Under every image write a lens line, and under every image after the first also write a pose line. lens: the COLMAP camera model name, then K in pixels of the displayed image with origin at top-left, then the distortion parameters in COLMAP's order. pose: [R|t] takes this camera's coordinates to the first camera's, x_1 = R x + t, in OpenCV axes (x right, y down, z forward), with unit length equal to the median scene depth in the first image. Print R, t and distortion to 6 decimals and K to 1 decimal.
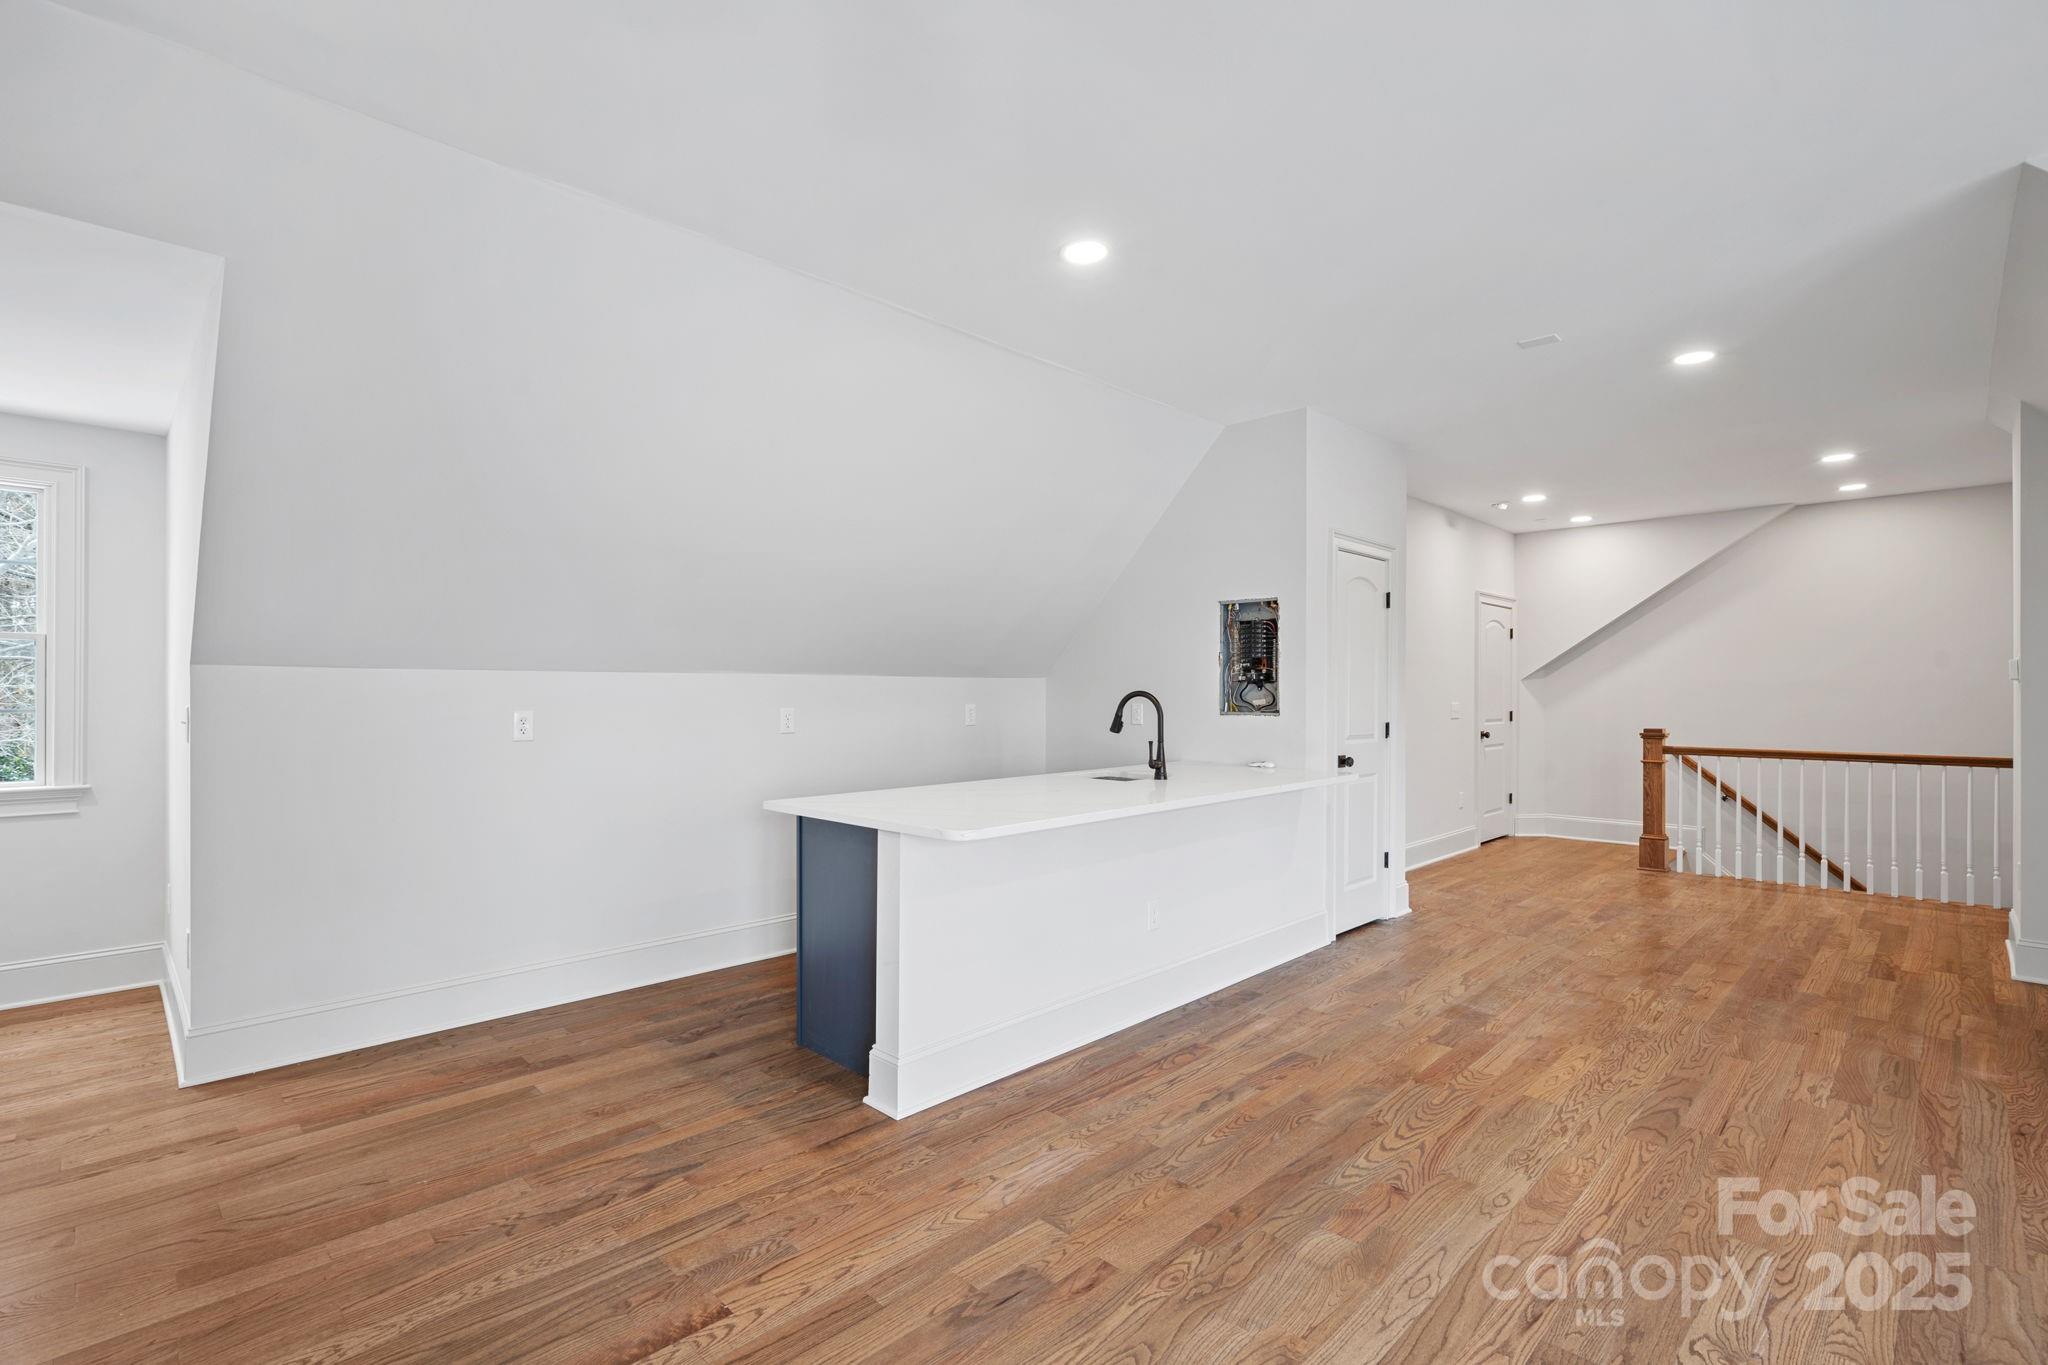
lens RADIAL K [[925.4, 0, 1040.6], [0, 925.4, 694.2], [0, 0, 1]] dist [-0.000053, -0.005870]
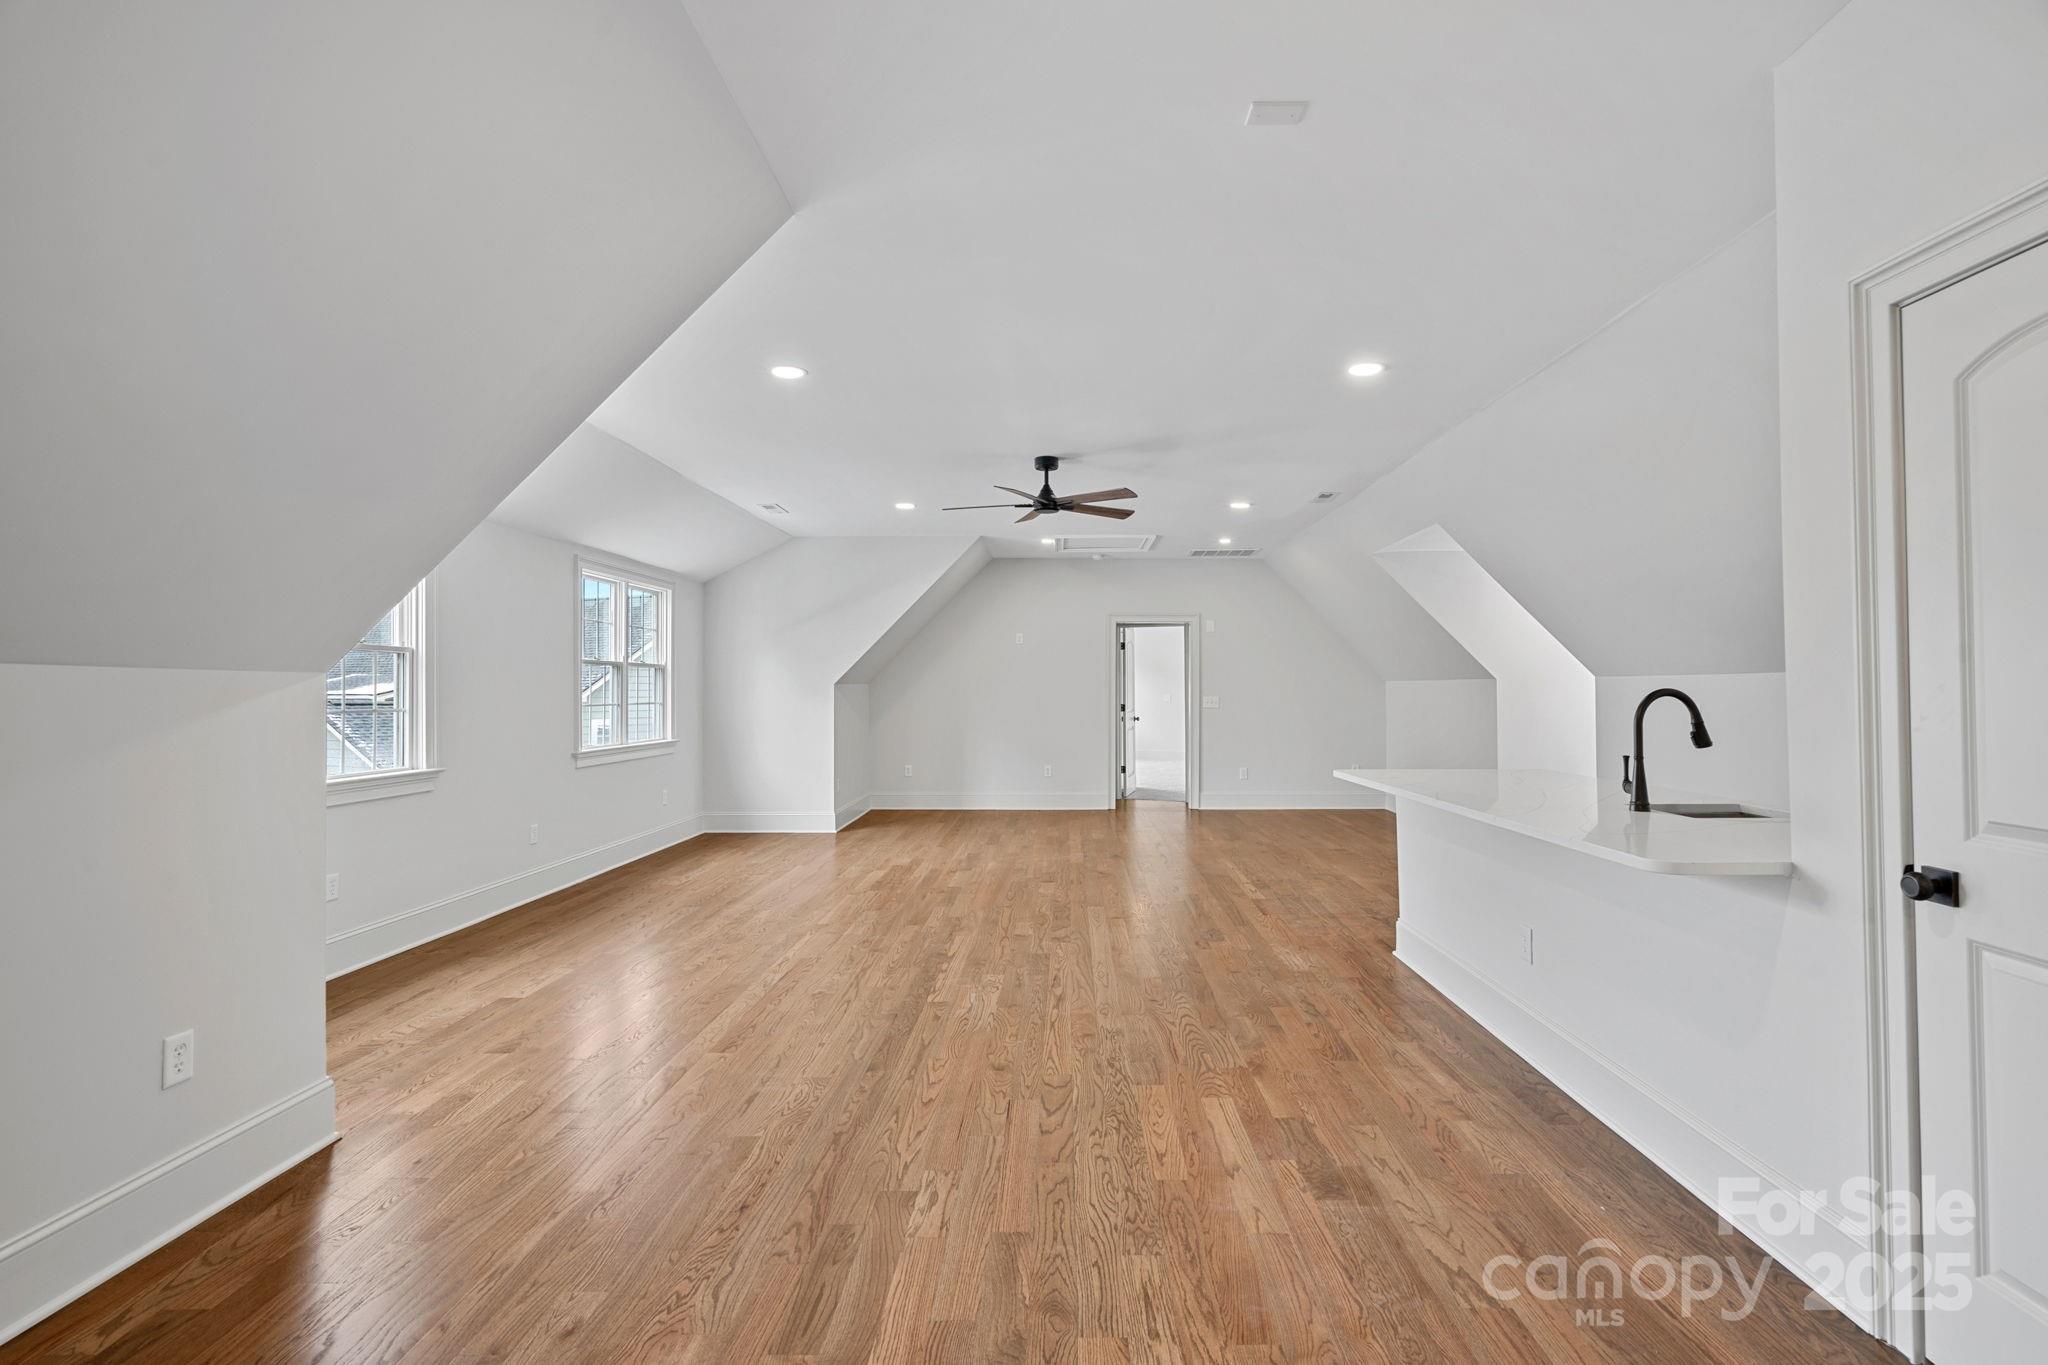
lens RADIAL K [[951.7, 0, 1054.3], [0, 951.7, 669.6], [0, 0, 1]] dist [0.000110, 0.000344]
pose [[-0.721329, -0.009795, -0.692523, 1.266468], [0.006937, 0.999748, -0.021366, -0.007351], [0.692558, -0.020216, -0.721079, 1.586718]]
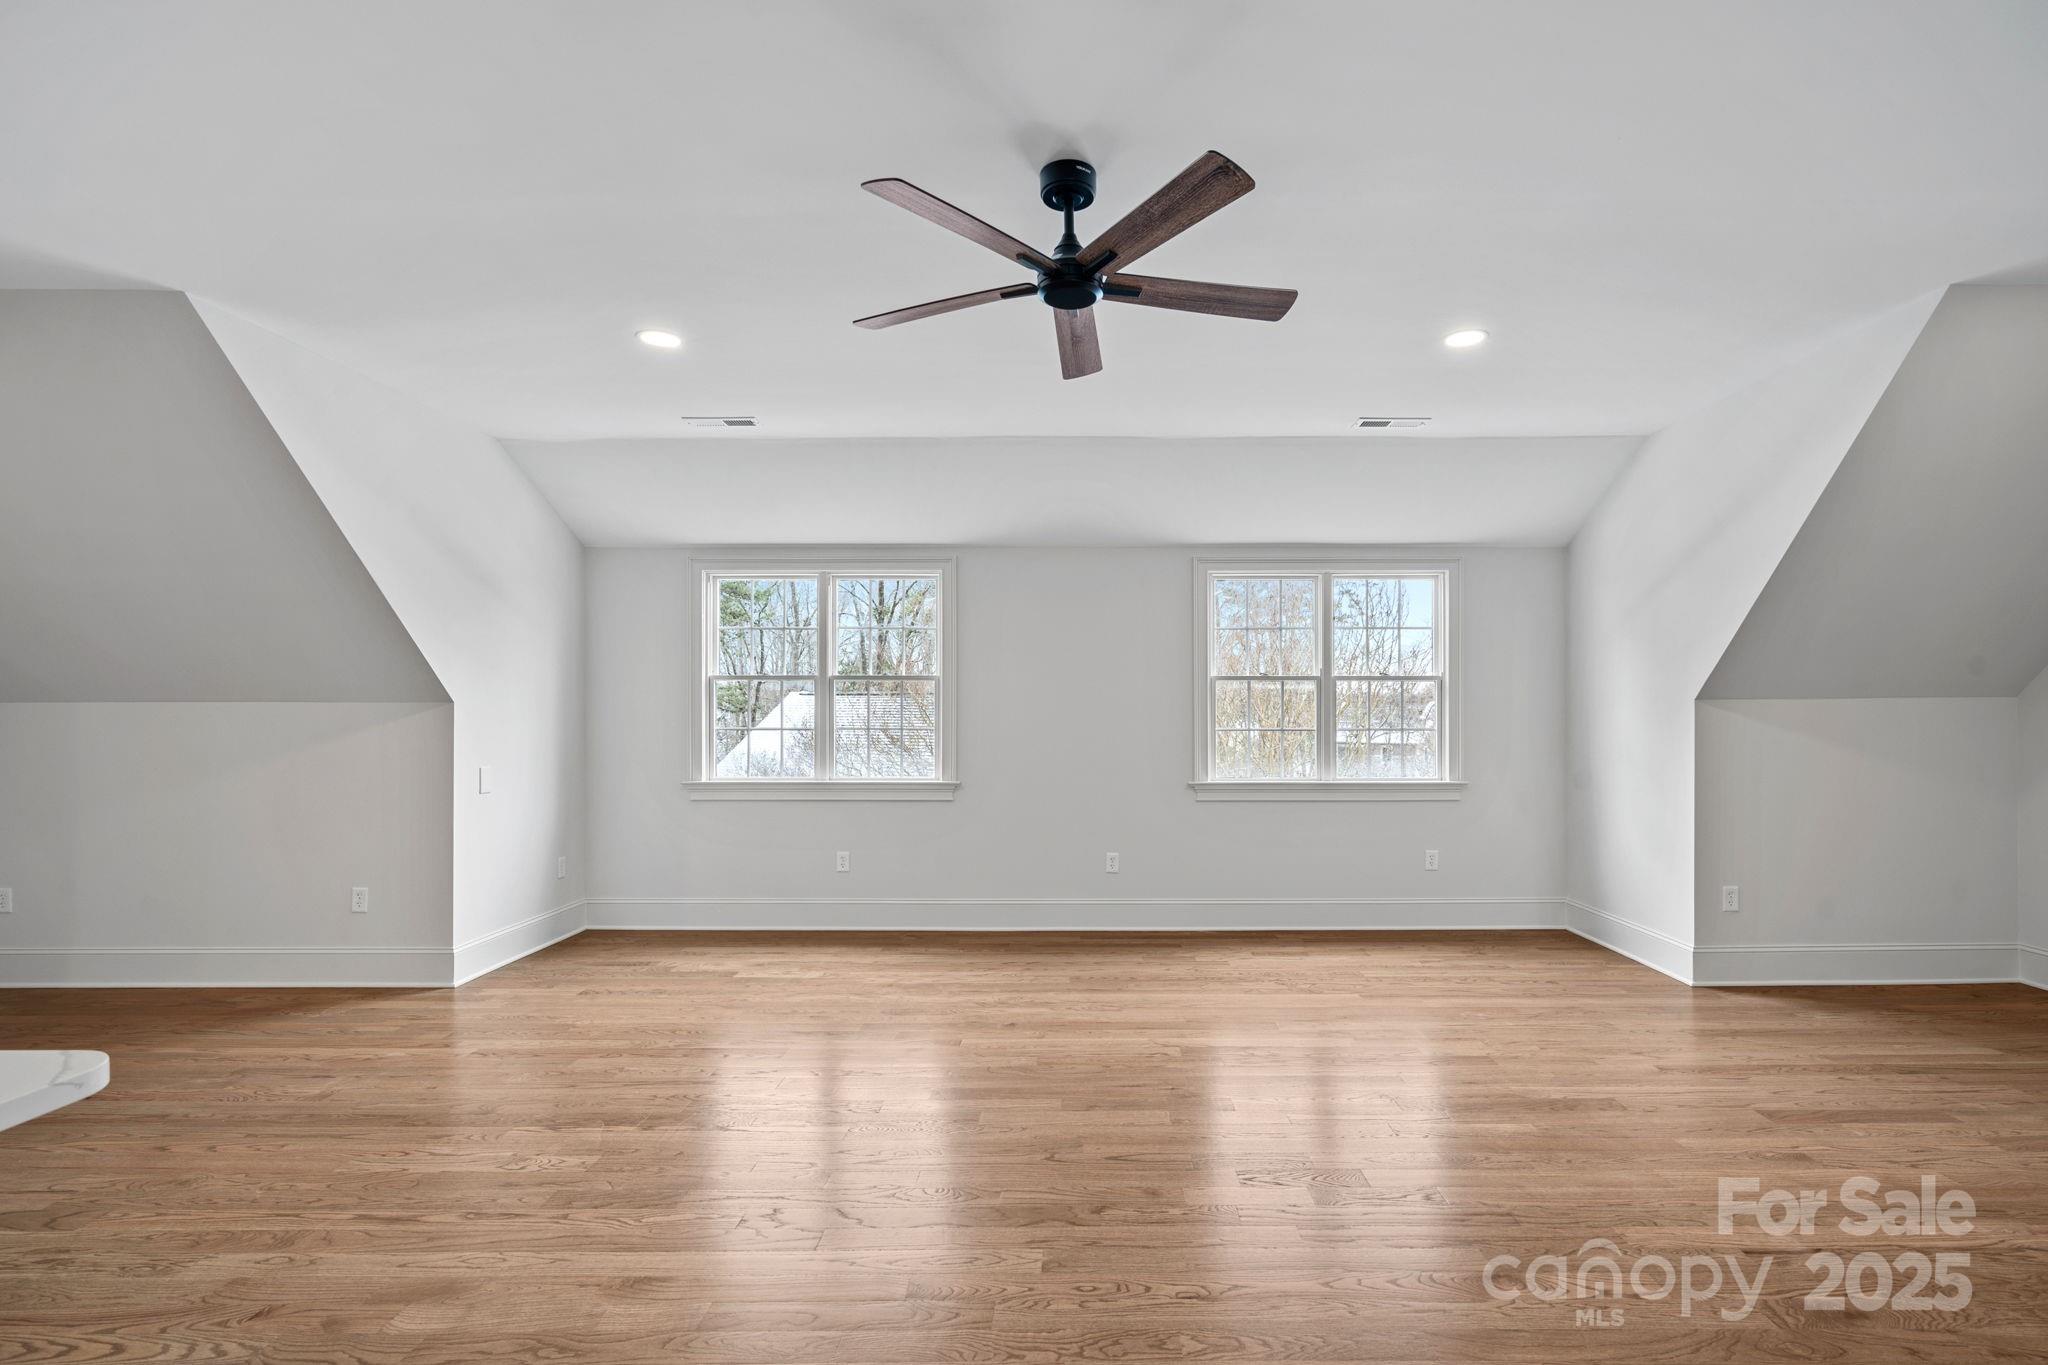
lens RADIAL K [[951.7, 0, 1054.3], [0, 951.7, 669.6], [0, 0, 1]] dist [0.000110, 0.000344]
pose [[-0.693586, 0.039707, 0.719279, -0.562218], [0.001959, 0.998580, -0.053236, 0.004685], [-0.720371, -0.035514, -0.692679, 0.830768]]
